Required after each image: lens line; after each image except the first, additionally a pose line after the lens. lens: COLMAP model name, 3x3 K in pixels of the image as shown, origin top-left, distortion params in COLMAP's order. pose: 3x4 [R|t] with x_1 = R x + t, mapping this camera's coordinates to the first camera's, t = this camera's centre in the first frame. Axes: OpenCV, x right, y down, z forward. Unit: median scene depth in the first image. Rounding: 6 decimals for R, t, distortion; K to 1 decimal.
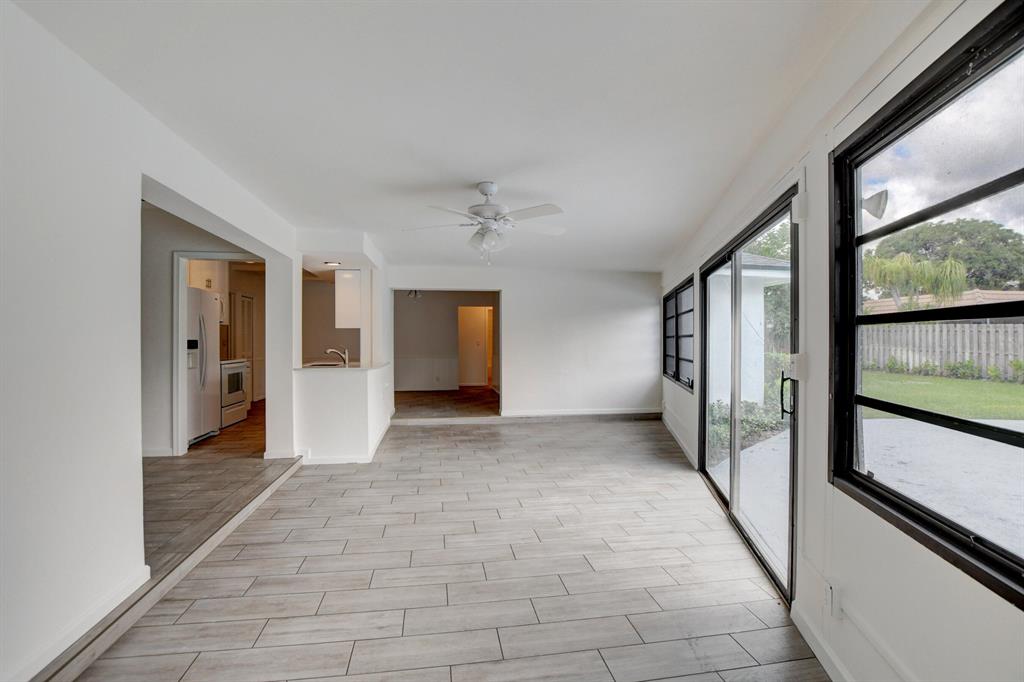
lens RADIAL K [[449.6, 0, 509.8], [0, 449.6, 340.7], [0, 0, 1]] dist [-0.033621, 0.004371]
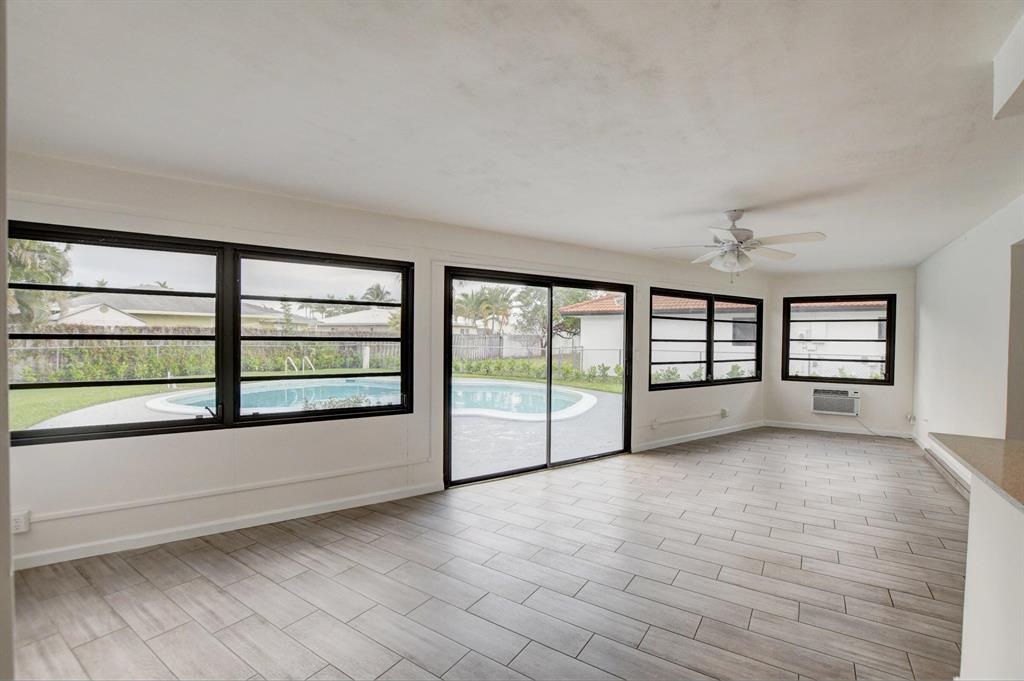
lens RADIAL K [[449.6, 0, 509.2], [0, 449.6, 347.5], [0, 0, 1]] dist [-0.033621, 0.004371]
pose [[-0.721873, -0.022740, 0.691652, -0.365199], [-0.011167, 0.999713, 0.021213, -0.023844], [-0.691936, 0.007589, -0.721919, 1.928898]]
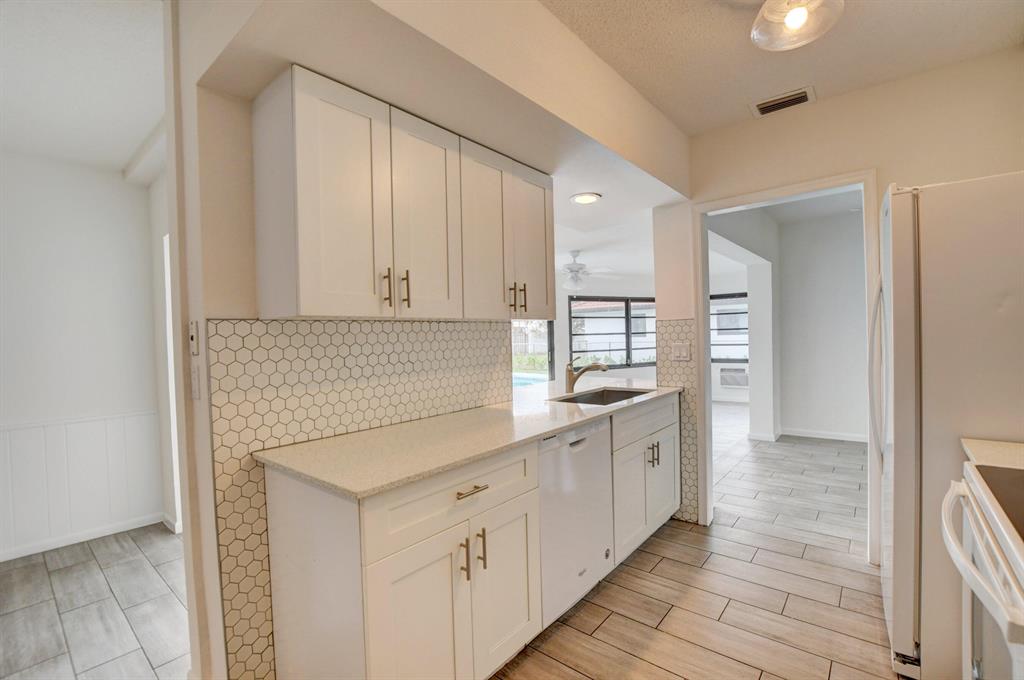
lens RADIAL K [[449.6, 0, 513.1], [0, 449.6, 343.0], [0, 0, 1]] dist [-0.033621, 0.004371]
pose [[-0.649569, 0.005663, 0.760282, -1.074430], [0.027432, 0.999496, 0.015993, -0.024256], [-0.759808, 0.031245, -0.649396, 2.040595]]
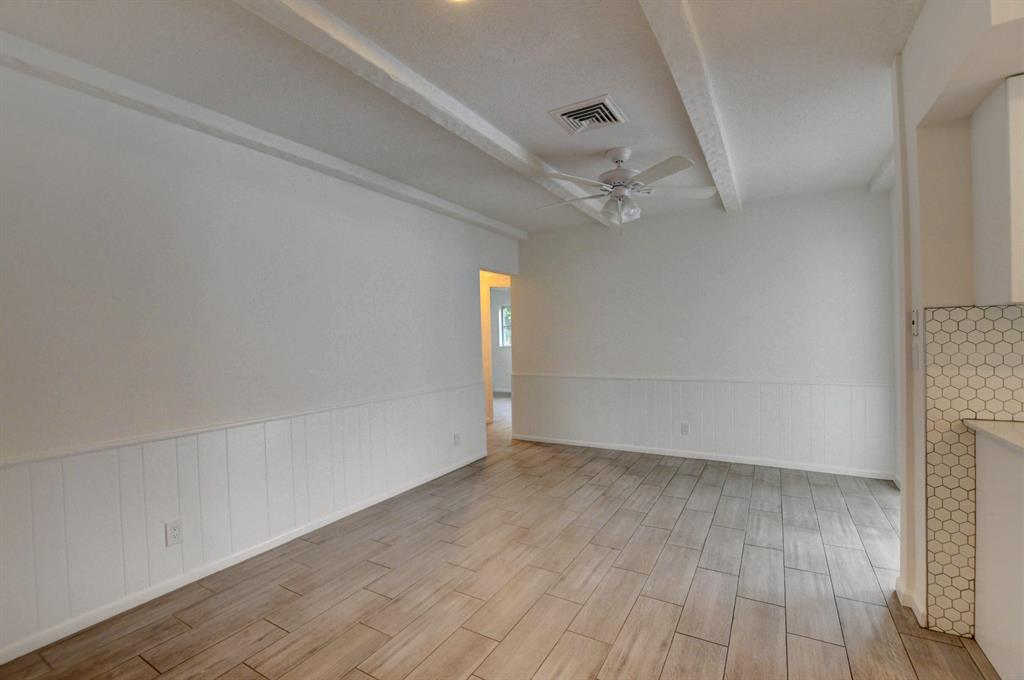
lens RADIAL K [[449.6, 0, 510.4], [0, 449.6, 342.8], [0, 0, 1]] dist [-0.033621, 0.004371]
pose [[0.647617, -0.023996, 0.761588, -1.287182], [0.023047, 0.999664, 0.011899, -0.023627], [-0.761618, 0.009847, 0.647952, 2.028621]]
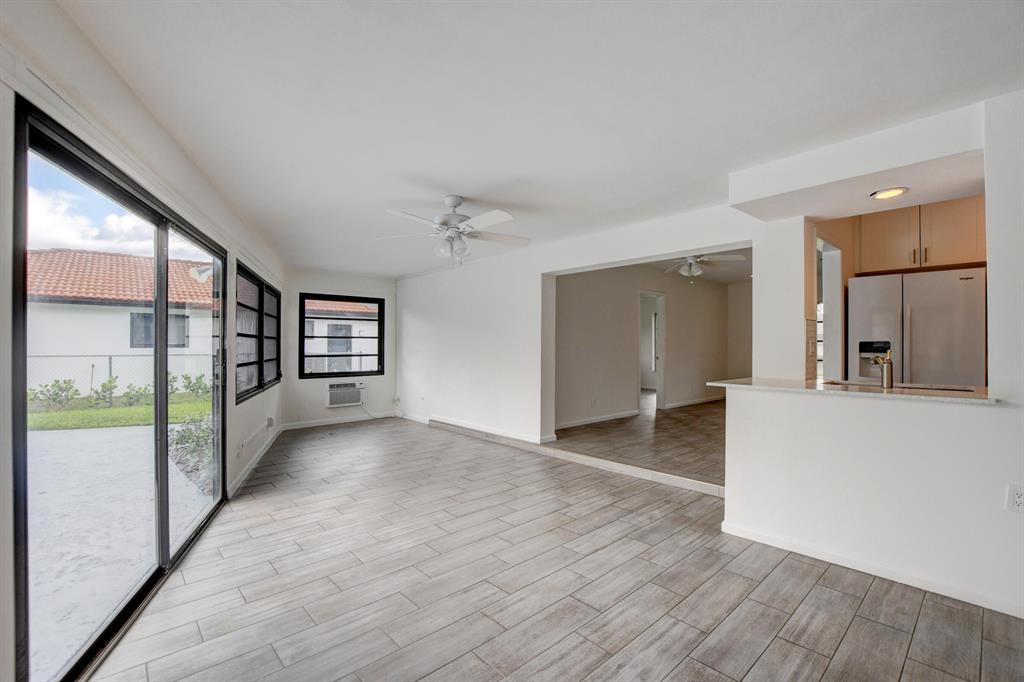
lens RADIAL K [[449.6, 0, 511.5], [0, 449.6, 344.7], [0, 0, 1]] dist [-0.033621, 0.004371]
pose [[-0.843215, -0.004273, -0.537559, 0.364222], [-0.001730, 0.999985, -0.005235, 0.012279], [0.537574, -0.003484, -0.843210, 1.750910]]
